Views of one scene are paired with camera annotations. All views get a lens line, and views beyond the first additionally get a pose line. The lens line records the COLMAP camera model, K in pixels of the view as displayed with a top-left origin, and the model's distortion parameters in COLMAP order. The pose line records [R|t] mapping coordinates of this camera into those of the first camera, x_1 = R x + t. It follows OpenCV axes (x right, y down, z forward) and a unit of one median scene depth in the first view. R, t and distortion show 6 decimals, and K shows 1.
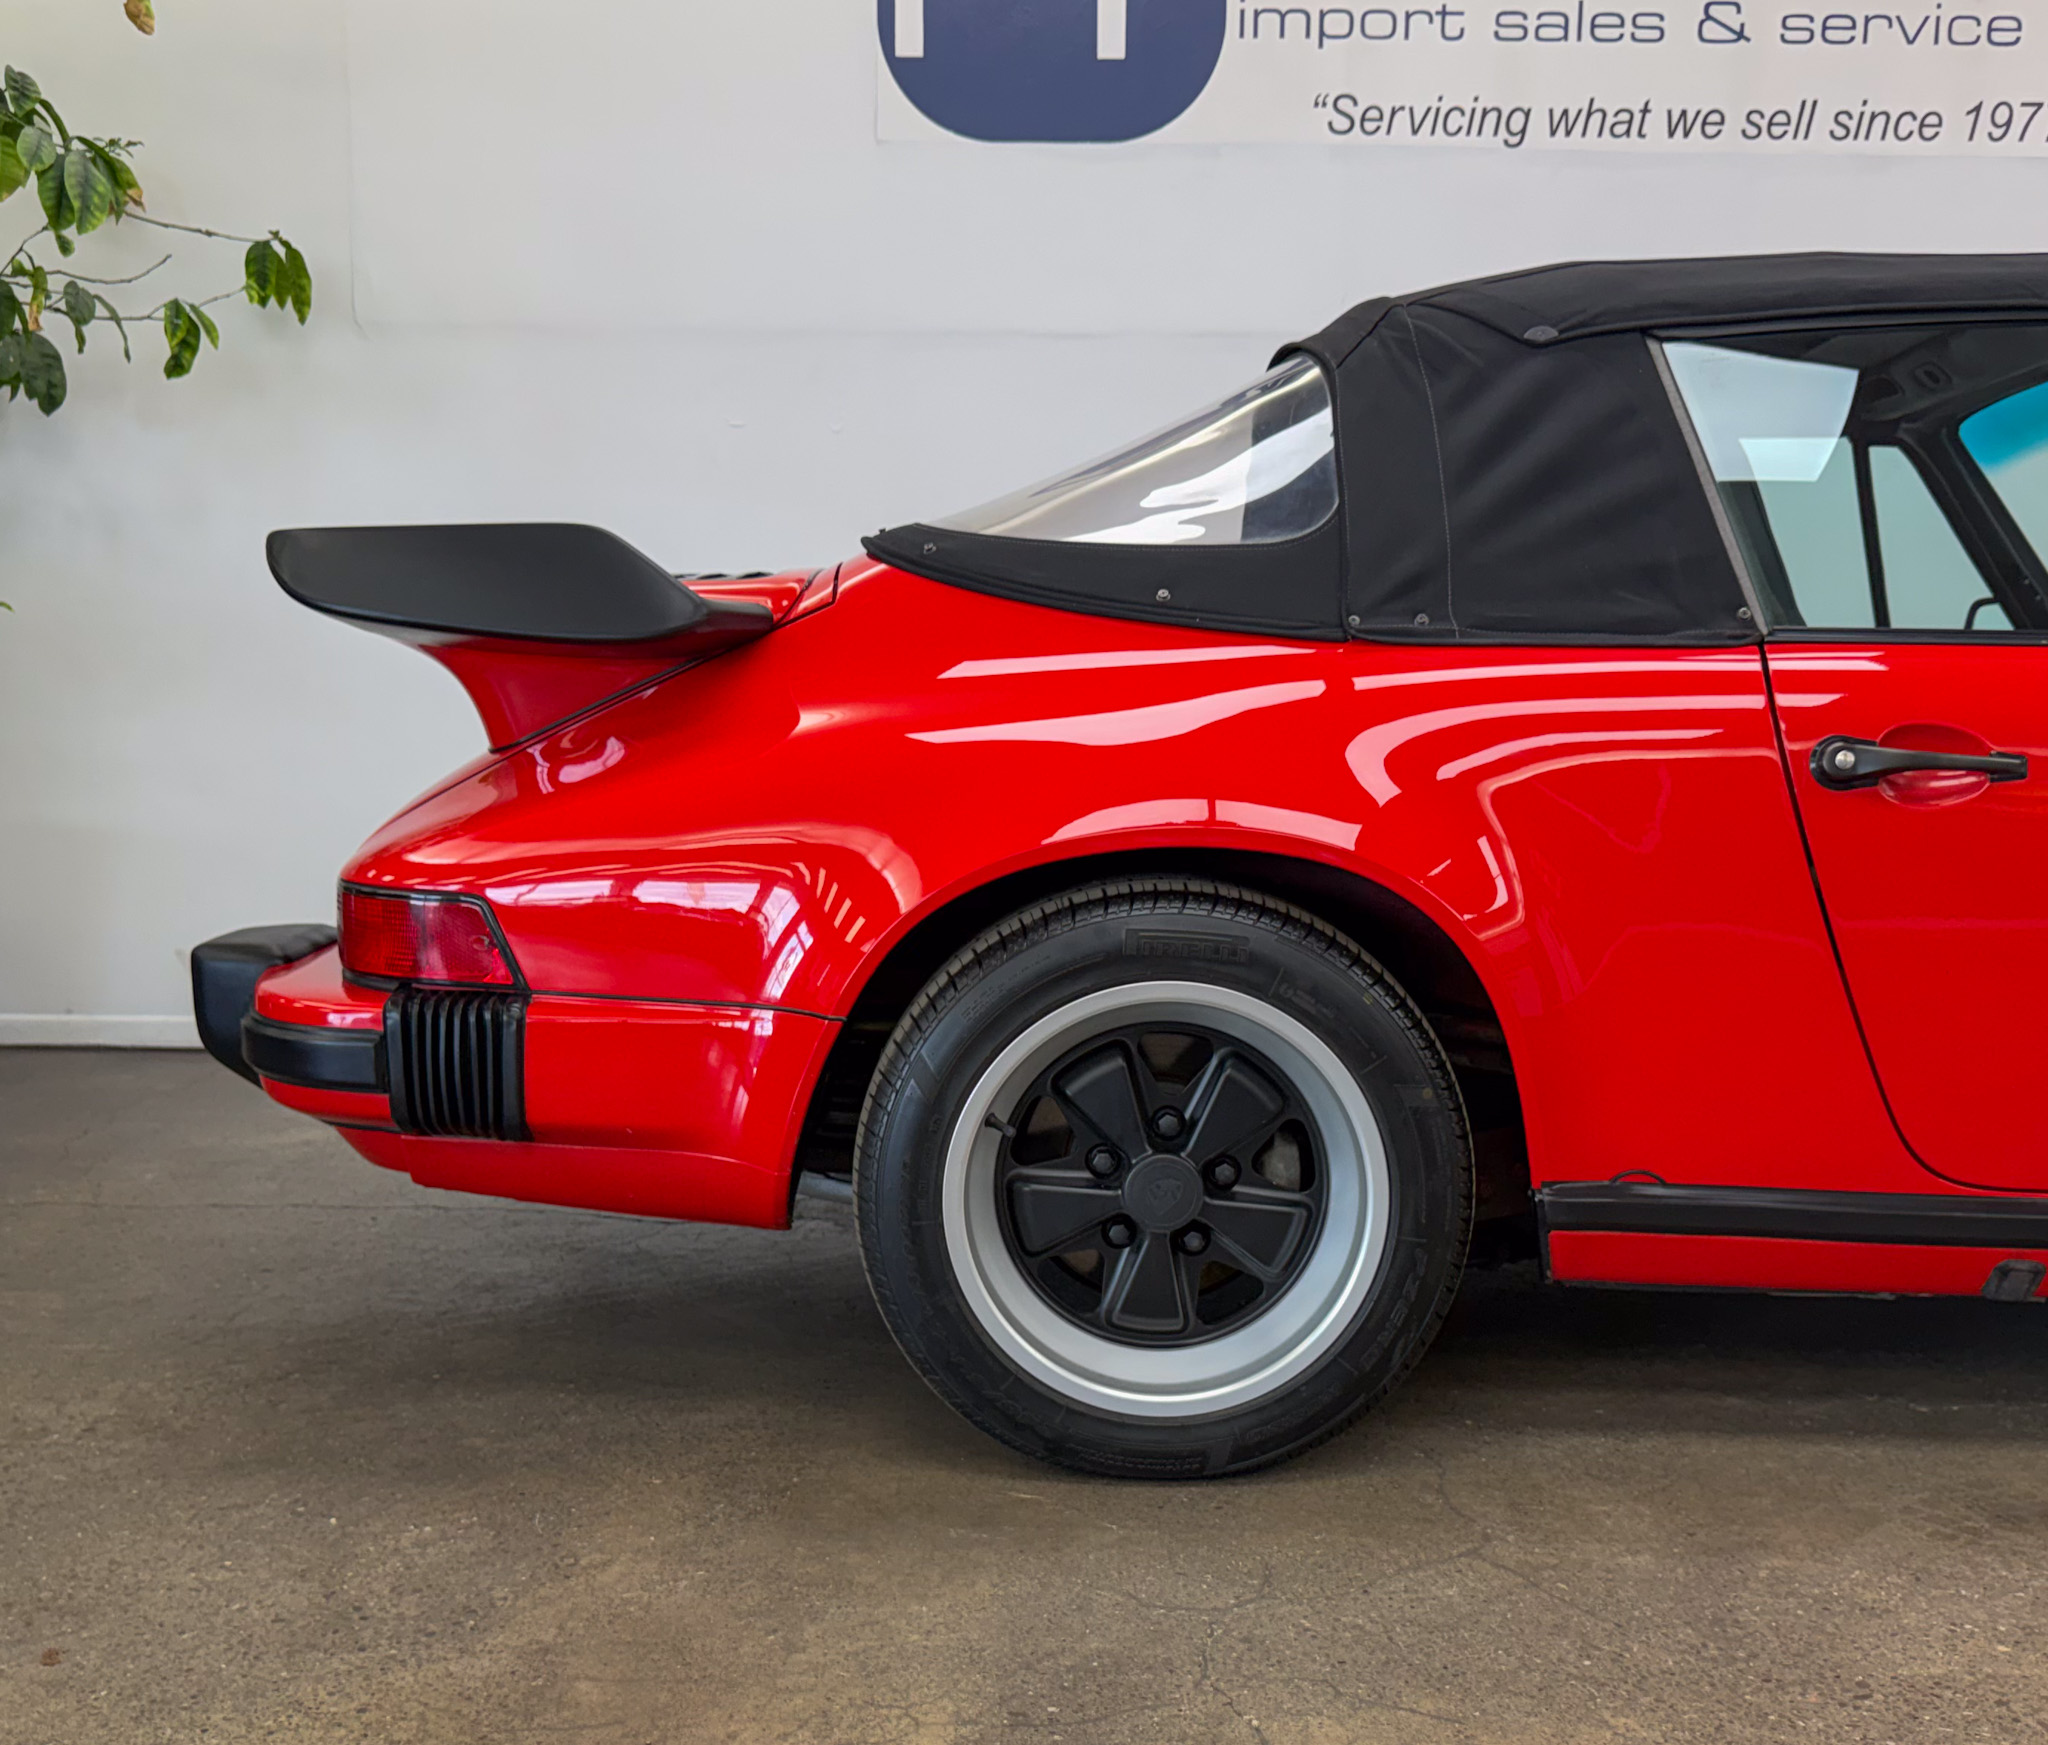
lens RADIAL K [[2084.6, 0, 1081.4], [0, 2084.6, 1089.2], [0, 0, 1]] dist [0.073935, -0.110992]
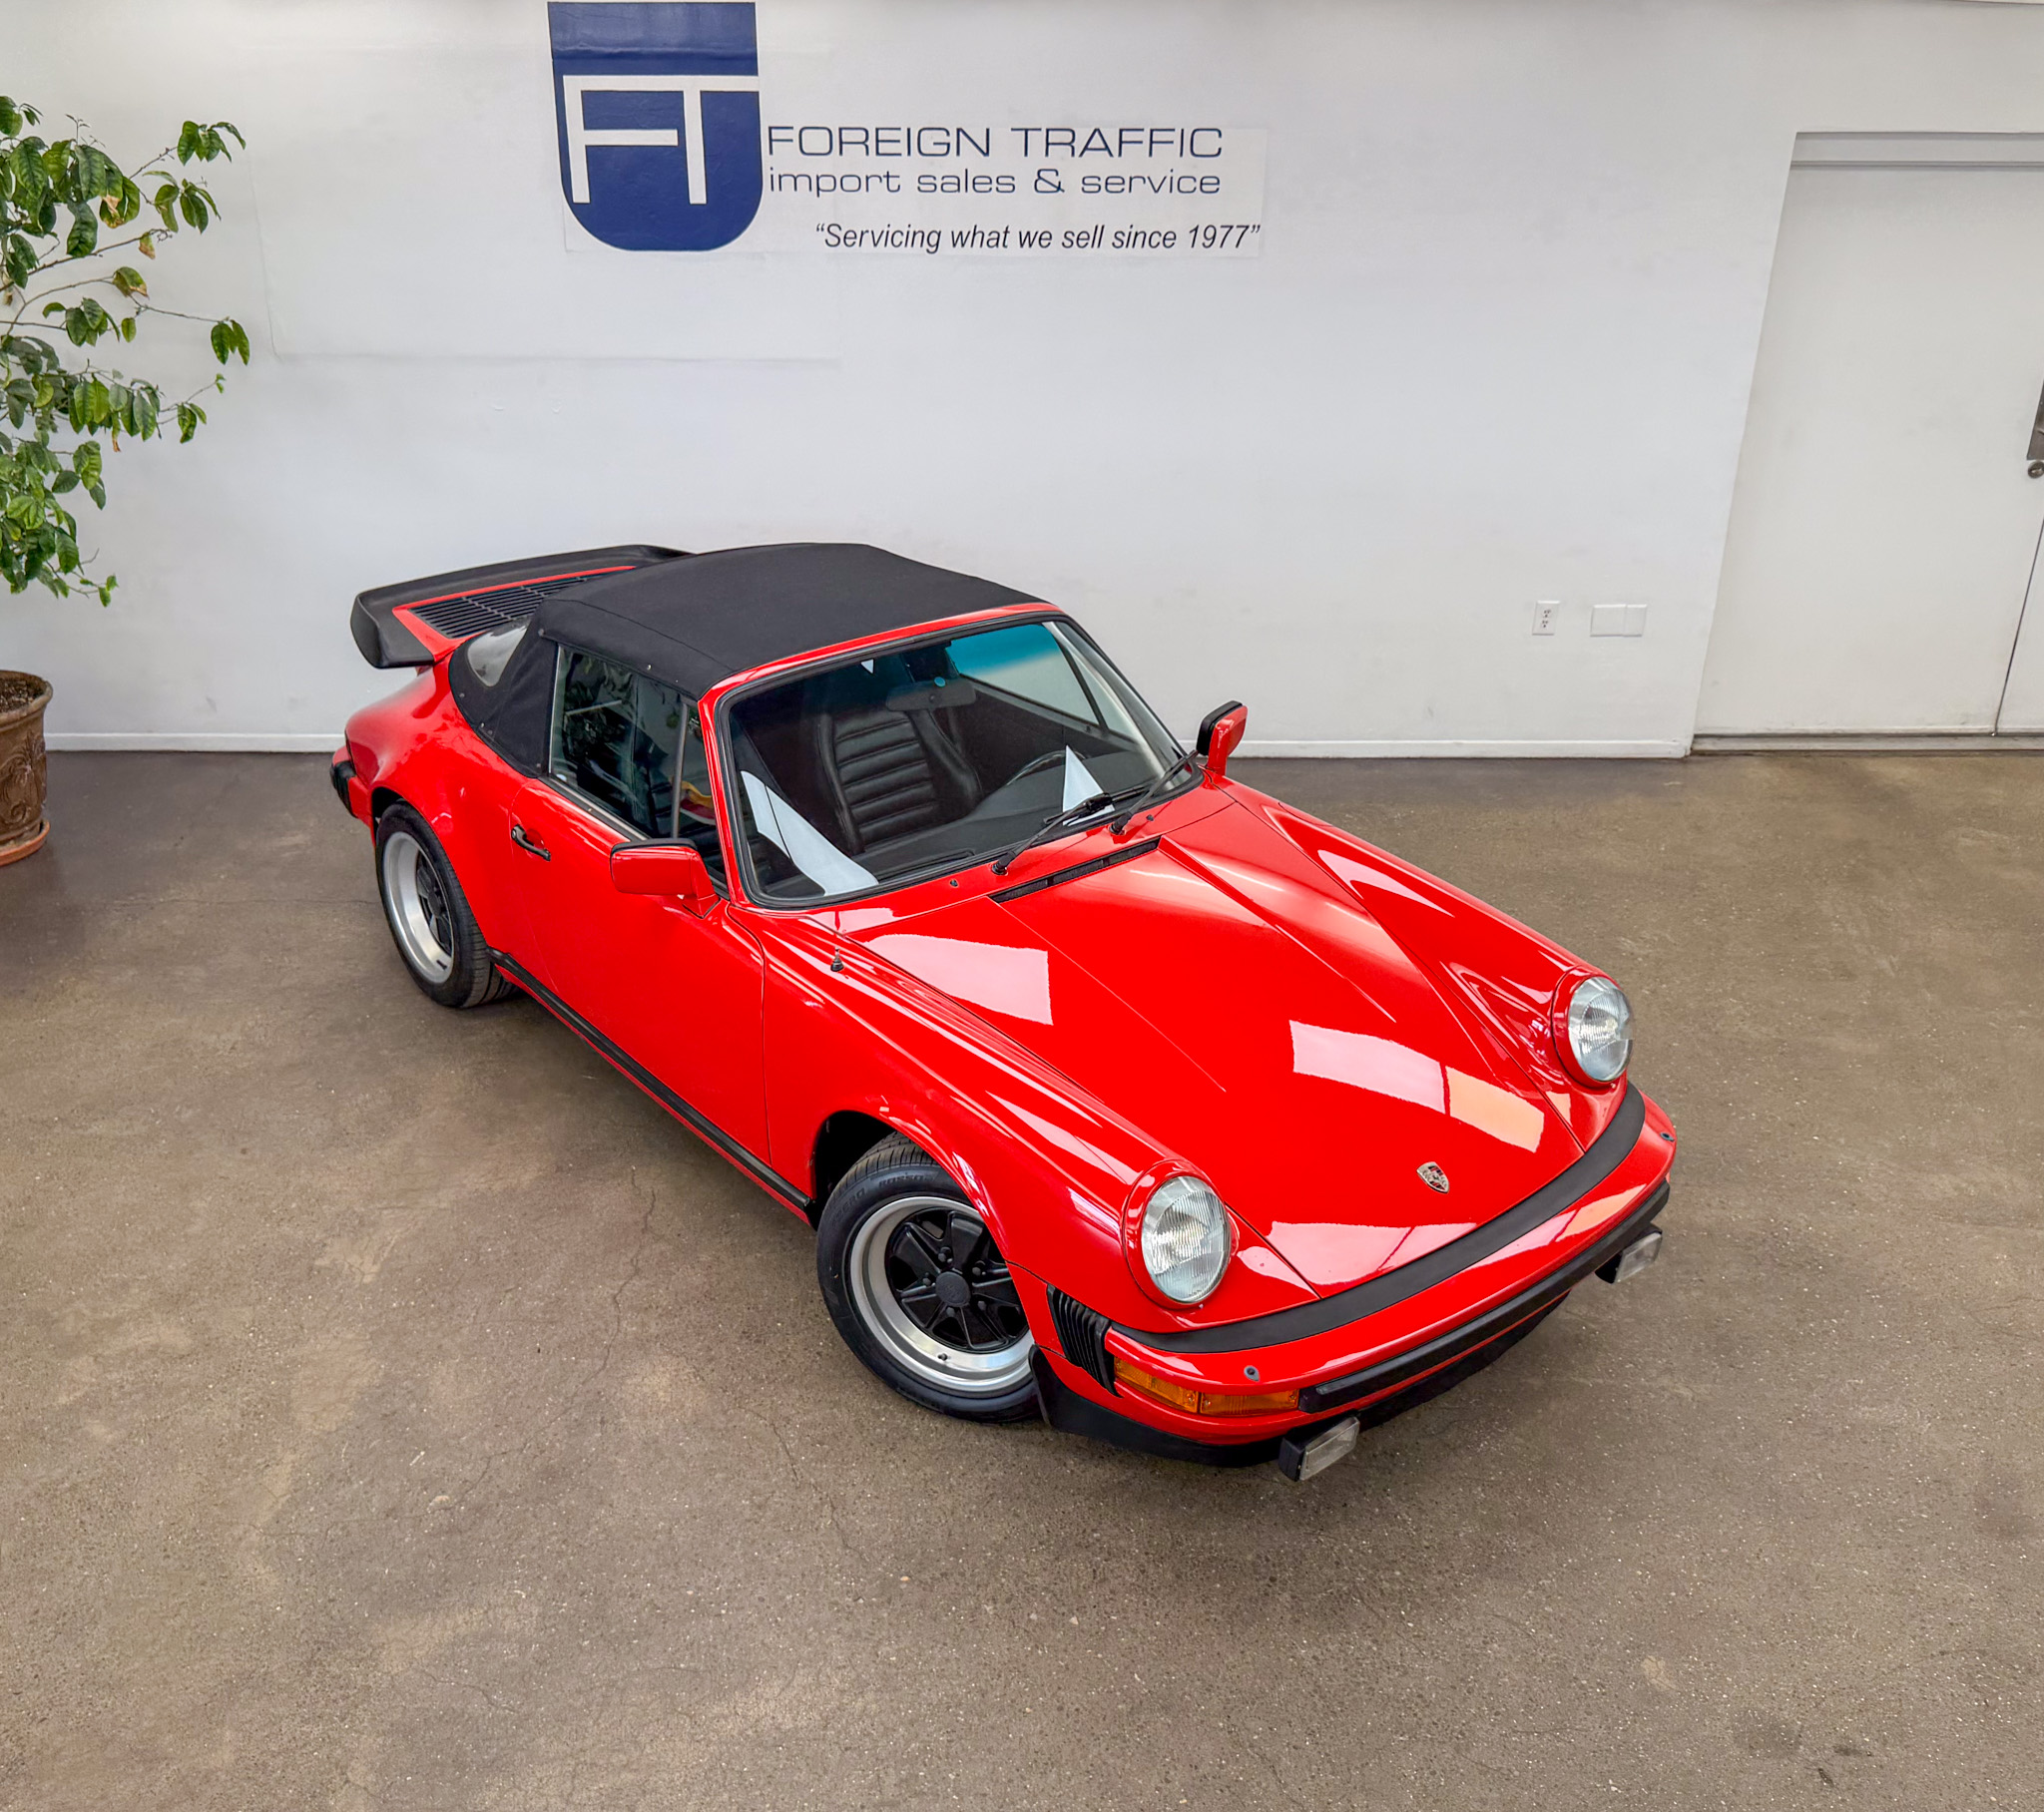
lens RADIAL K [[1848.2, 0, 986.2], [0, 1848.2, 900.7], [0, 0, 1]] dist [0.145837, -0.293203]
pose [[0.999908, -0.010822, 0.008160, 0.455277], [0.008579, 0.971436, 0.237146, -0.576848], [-0.010494, -0.237055, 0.971440, -1.258342]]
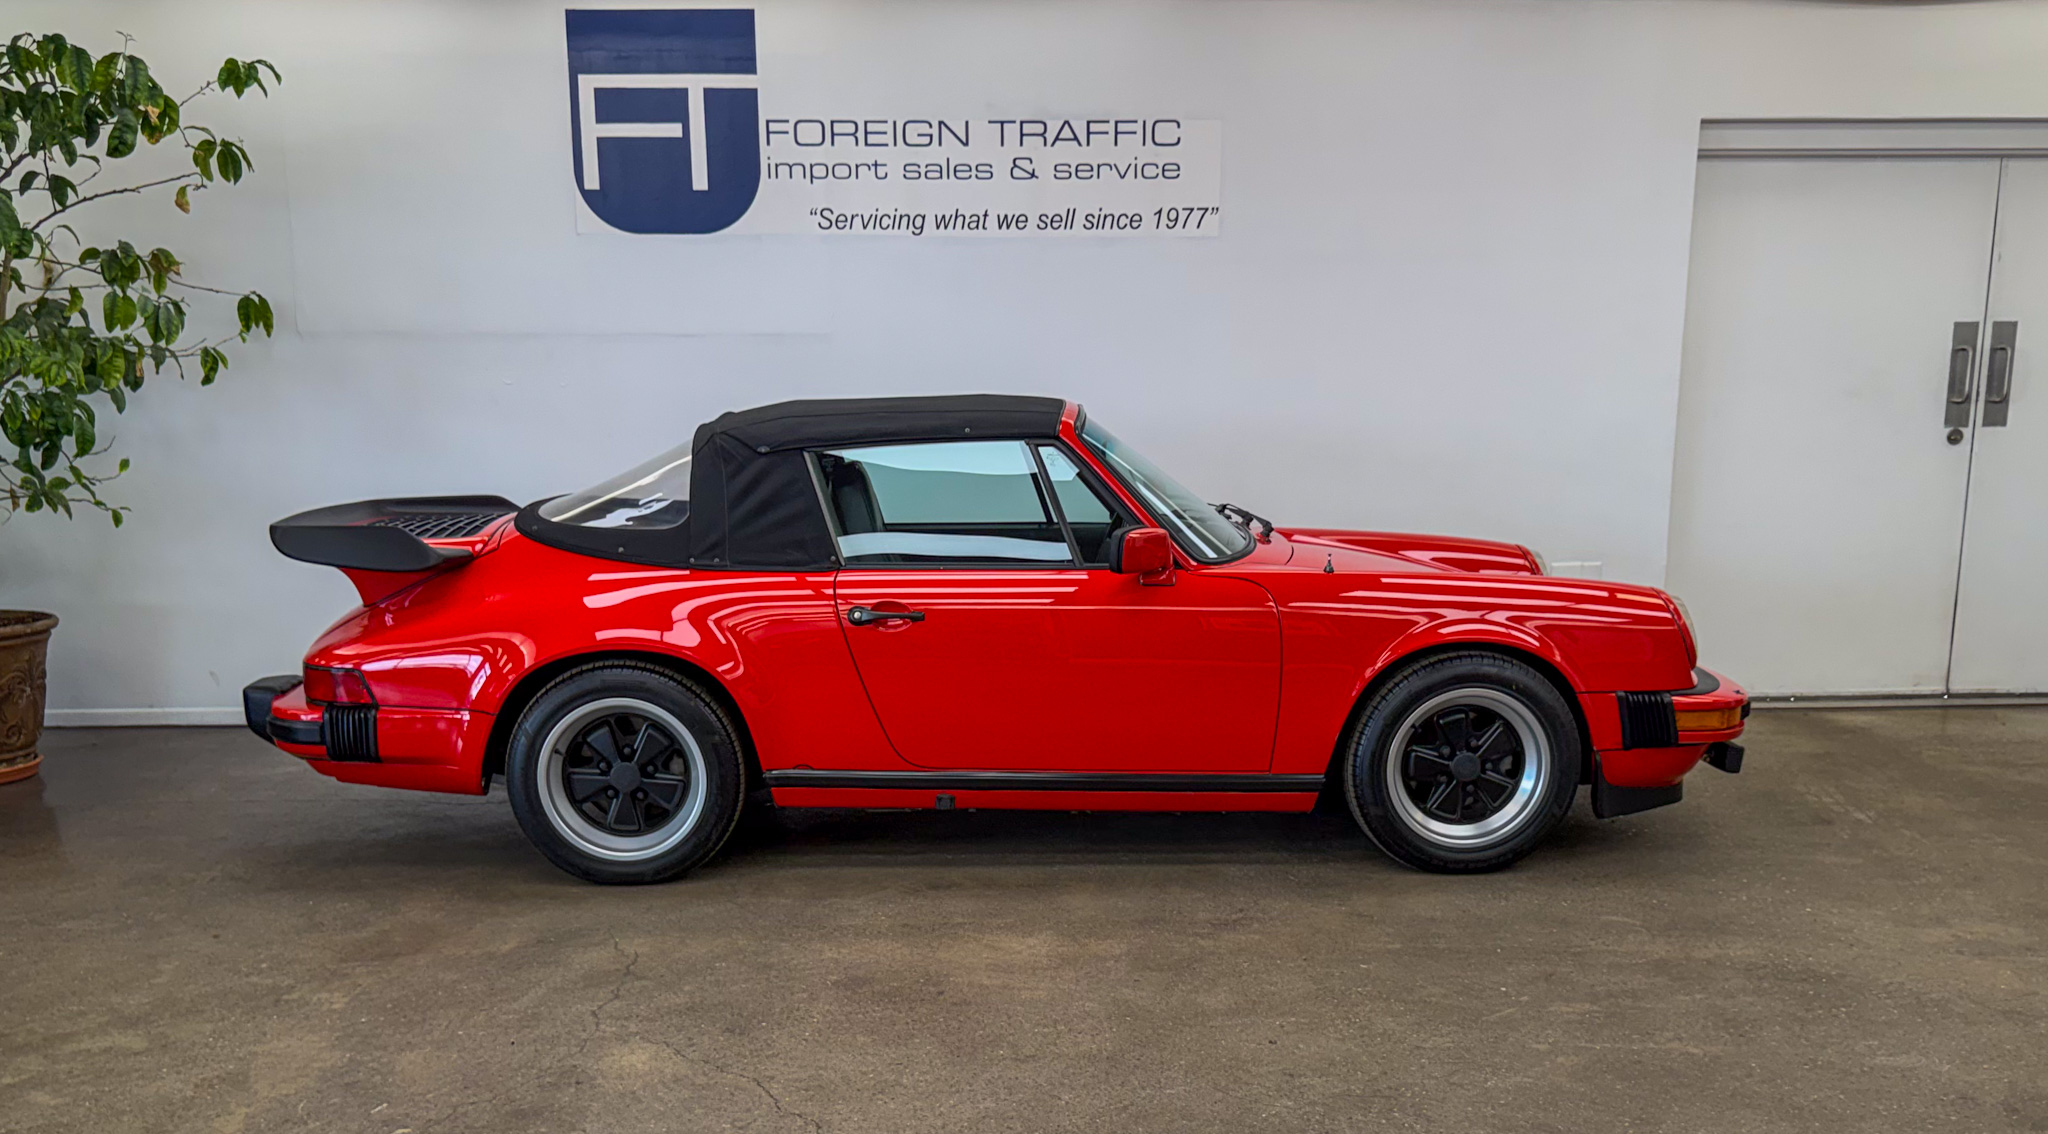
lens RADIAL K [[1807.5, 0, 1017.1], [0, 1807.5, 803.6], [0, 0, 1]] dist [0.183300, -0.384308]
pose [[0.999227, -0.023531, 0.031506, 0.453752], [0.022348, 0.999050, 0.037399, 0.007626], [-0.032356, -0.036666, 0.998804, -1.312573]]
